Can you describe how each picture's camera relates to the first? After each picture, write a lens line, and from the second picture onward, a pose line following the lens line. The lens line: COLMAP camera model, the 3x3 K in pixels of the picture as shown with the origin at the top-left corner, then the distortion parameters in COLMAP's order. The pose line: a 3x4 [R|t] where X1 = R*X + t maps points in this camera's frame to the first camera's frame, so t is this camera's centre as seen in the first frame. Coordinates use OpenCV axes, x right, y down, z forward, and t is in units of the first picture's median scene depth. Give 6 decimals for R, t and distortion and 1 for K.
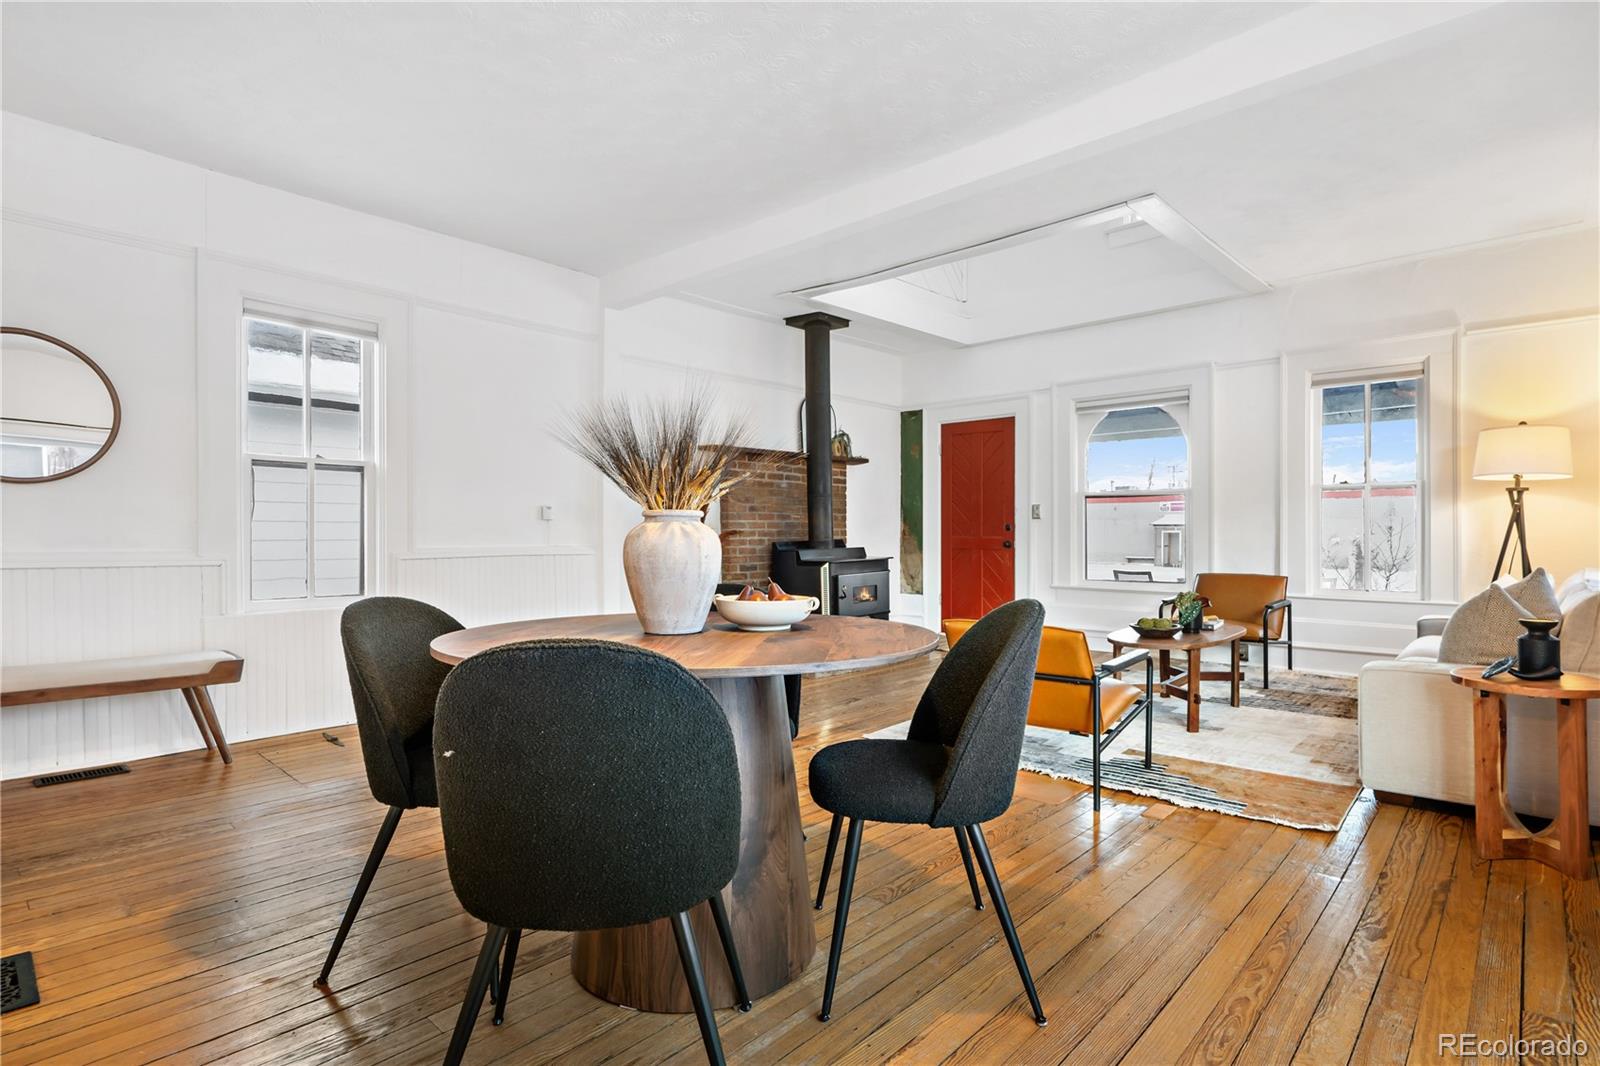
lens RADIAL K [[800.3, 0, 803.1], [0, 800.3, 533.3], [0, 0, 1]] dist [0.006890, 0.001253]
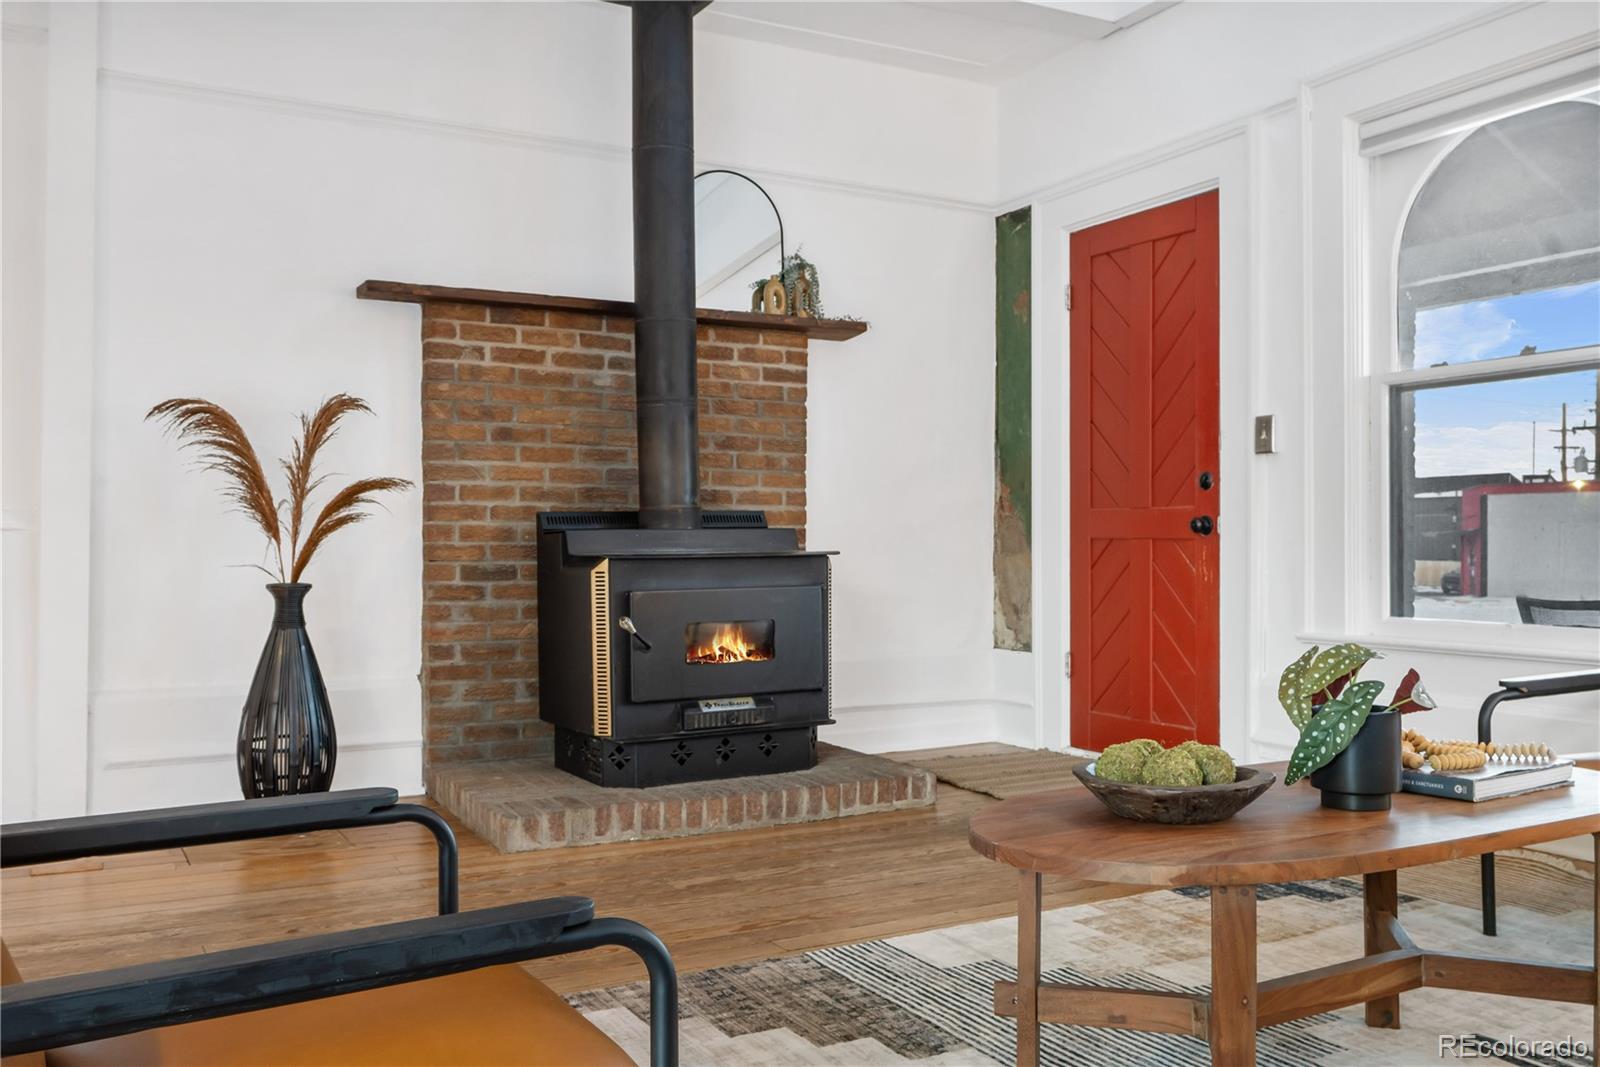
lens RADIAL K [[1350.2, 0, 799.2], [0, 1350.2, 532.1], [0, 0, 1]] dist [0.002773, -0.004754]
pose [[0.947187, -0.001129, -0.320679, 0.295765], [-0.003517, 0.999897, -0.013910, 0.028569], [0.320662, 0.014303, 0.947086, 0.348815]]
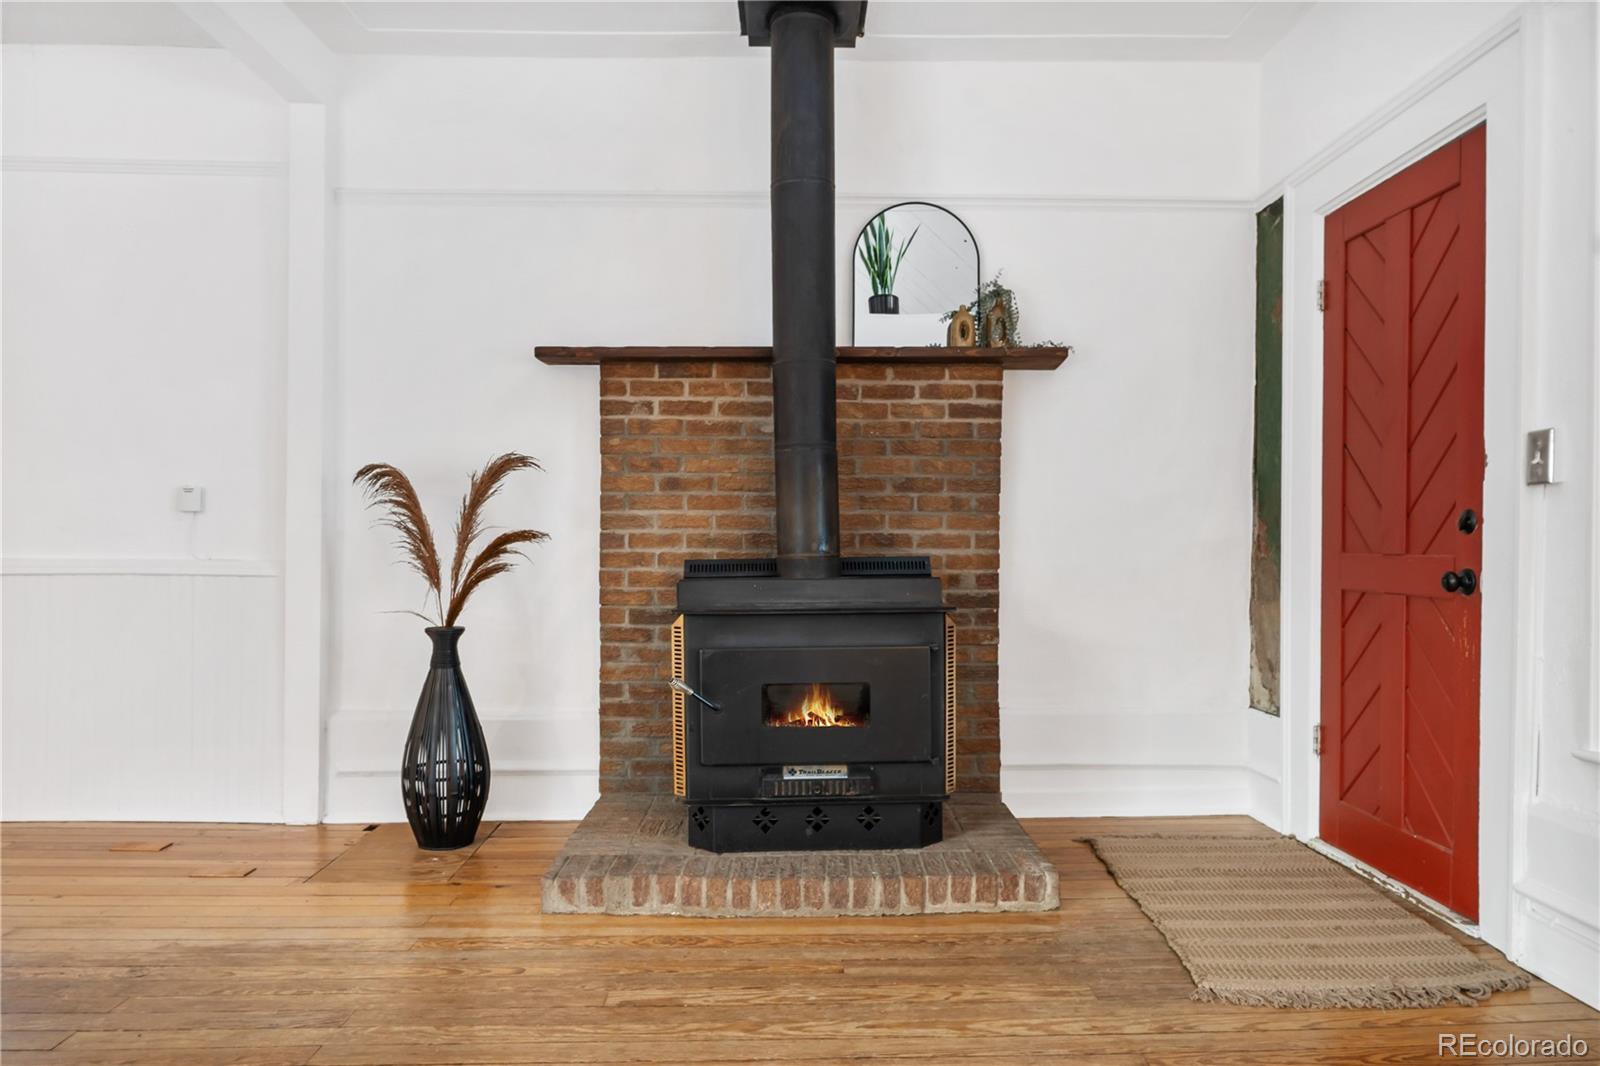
lens RADIAL K [[1043.3, 0, 804.4], [0, 1043.3, 557.3], [0, 0, 1]] dist [0.002816, -0.004022]
pose [[0.694439, 0.009496, -0.719489, 0.380159], [-0.007695, 0.999954, 0.005771, 0.005488], [0.719511, 0.001529, 0.694480, 0.610829]]
